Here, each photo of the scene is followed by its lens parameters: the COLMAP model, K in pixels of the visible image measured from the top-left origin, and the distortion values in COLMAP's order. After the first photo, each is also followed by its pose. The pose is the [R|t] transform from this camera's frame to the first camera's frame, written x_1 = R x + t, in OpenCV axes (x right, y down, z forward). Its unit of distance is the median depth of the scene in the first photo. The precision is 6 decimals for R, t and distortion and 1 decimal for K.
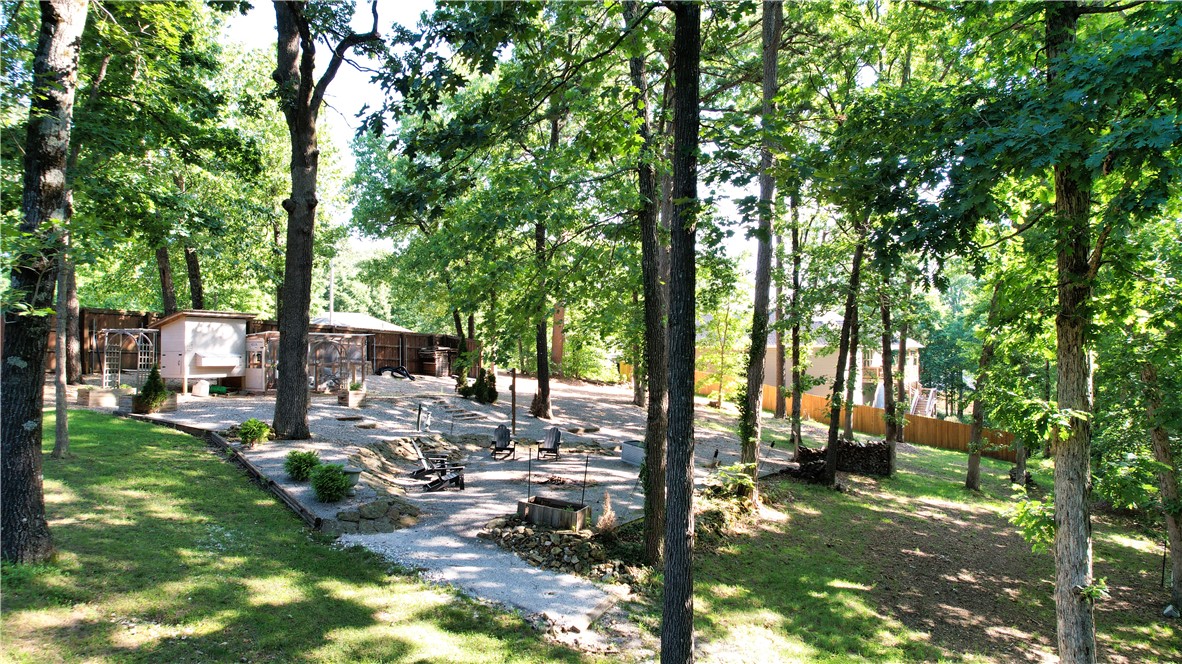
lens RADIAL K [[774.7, 0, 590.3], [0, 774.7, 335.7], [0, 0, 1]] dist [-0.010730, -0.001138]
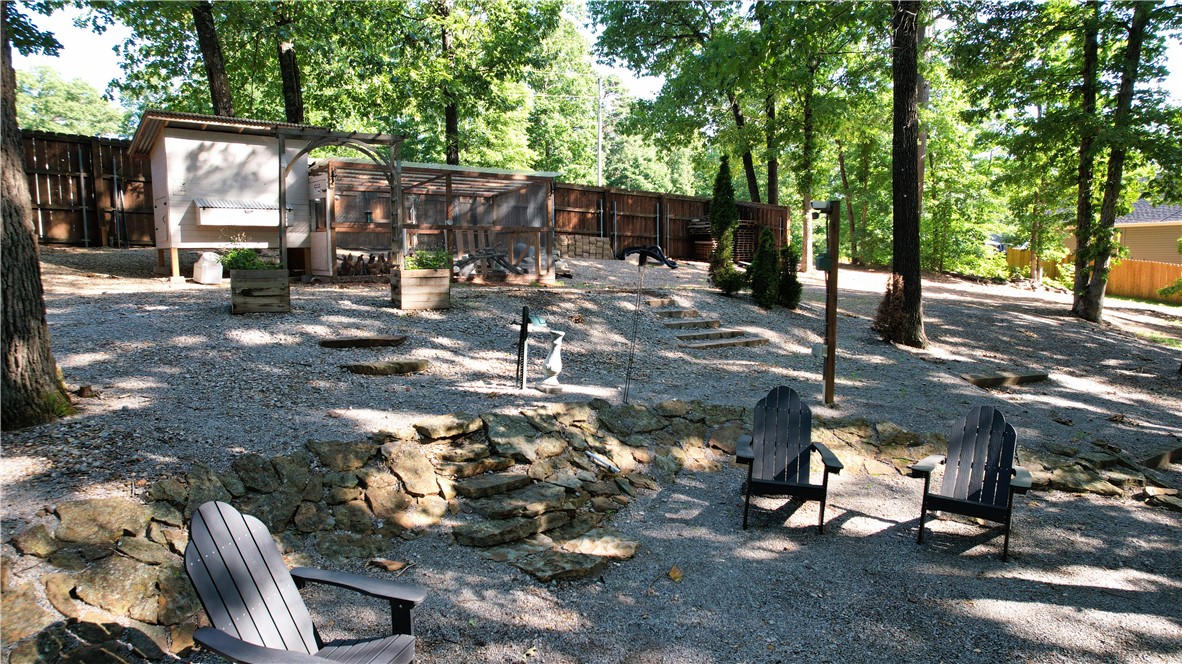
lens RADIAL K [[774.7, 0, 591.3], [0, 774.7, 334.3], [0, 0, 1]] dist [-0.010730, -0.001138]
pose [[0.916461, 0.036111, -0.398492, -0.037170], [0.013938, 0.992434, 0.121988, 0.033448], [0.399882, -0.117351, 0.909023, 0.398114]]
